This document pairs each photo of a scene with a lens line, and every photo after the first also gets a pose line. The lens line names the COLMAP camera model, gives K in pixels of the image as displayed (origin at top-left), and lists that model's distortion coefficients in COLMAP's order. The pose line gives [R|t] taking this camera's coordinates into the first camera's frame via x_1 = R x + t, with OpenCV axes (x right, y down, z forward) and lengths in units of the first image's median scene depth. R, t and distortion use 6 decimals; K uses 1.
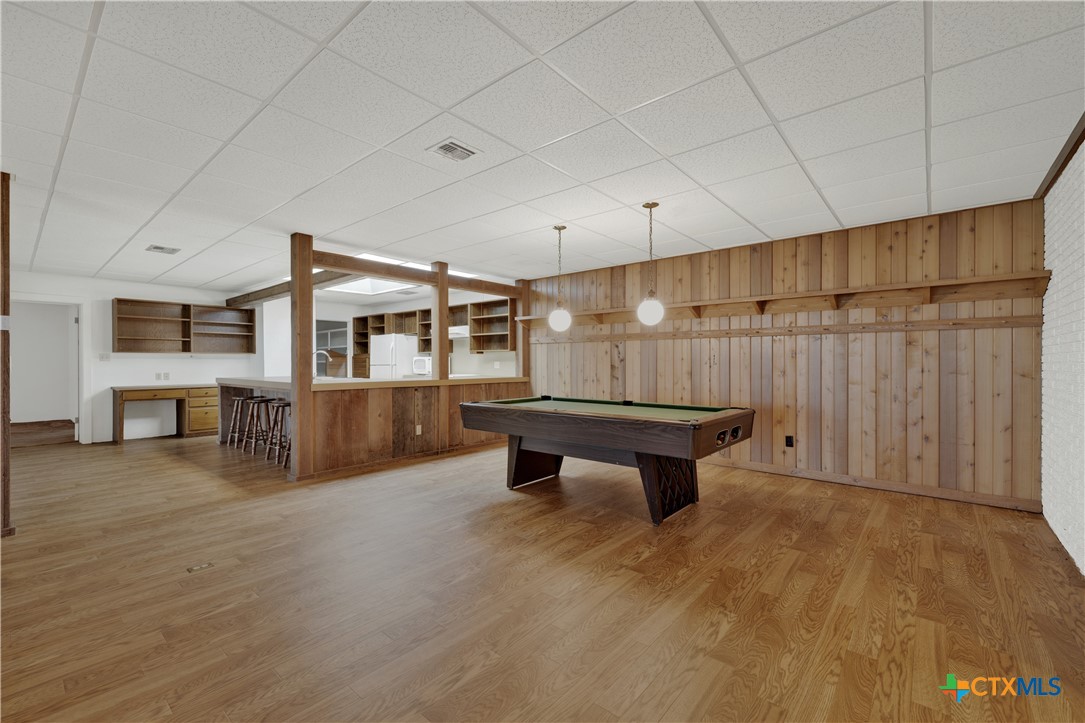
lens RADIAL K [[459.7, 0, 538.0], [0, 459.7, 364.6], [0, 0, 1]] dist [0.003225, -0.000322]
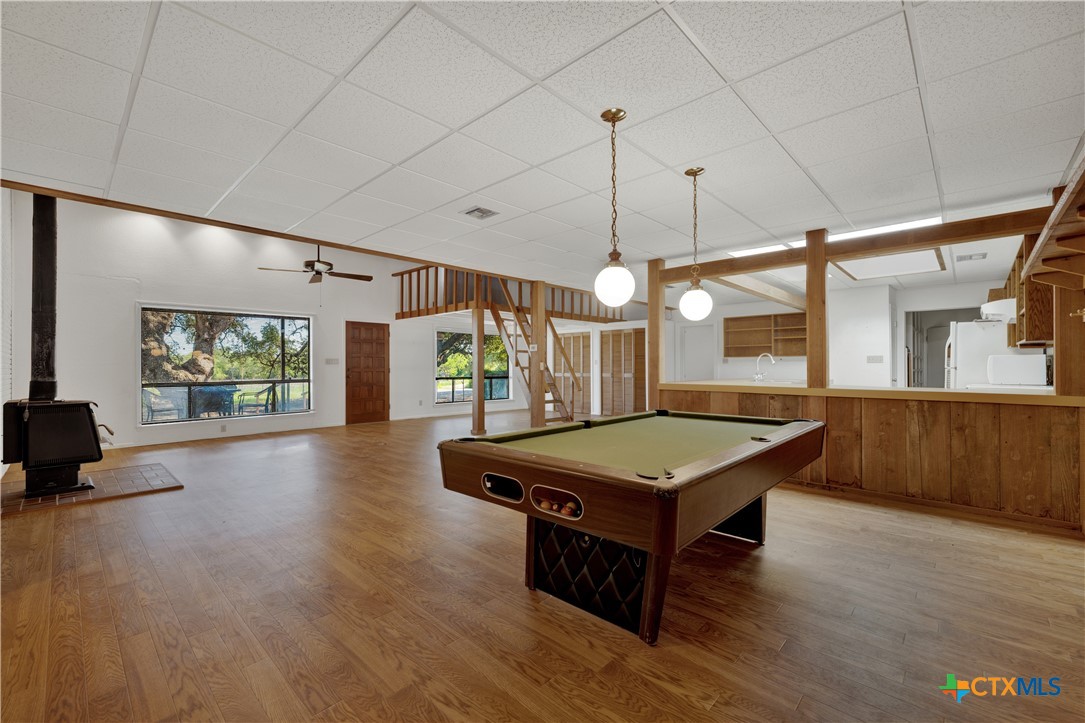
lens RADIAL K [[459.7, 0, 539.5], [0, 459.7, 367.6], [0, 0, 1]] dist [0.003225, -0.000322]
pose [[-0.057617, 0.006632, -0.998317, 0.705874], [-0.001902, 0.999975, 0.006753, -0.005928], [0.998337, 0.002288, -0.057603, 0.752289]]
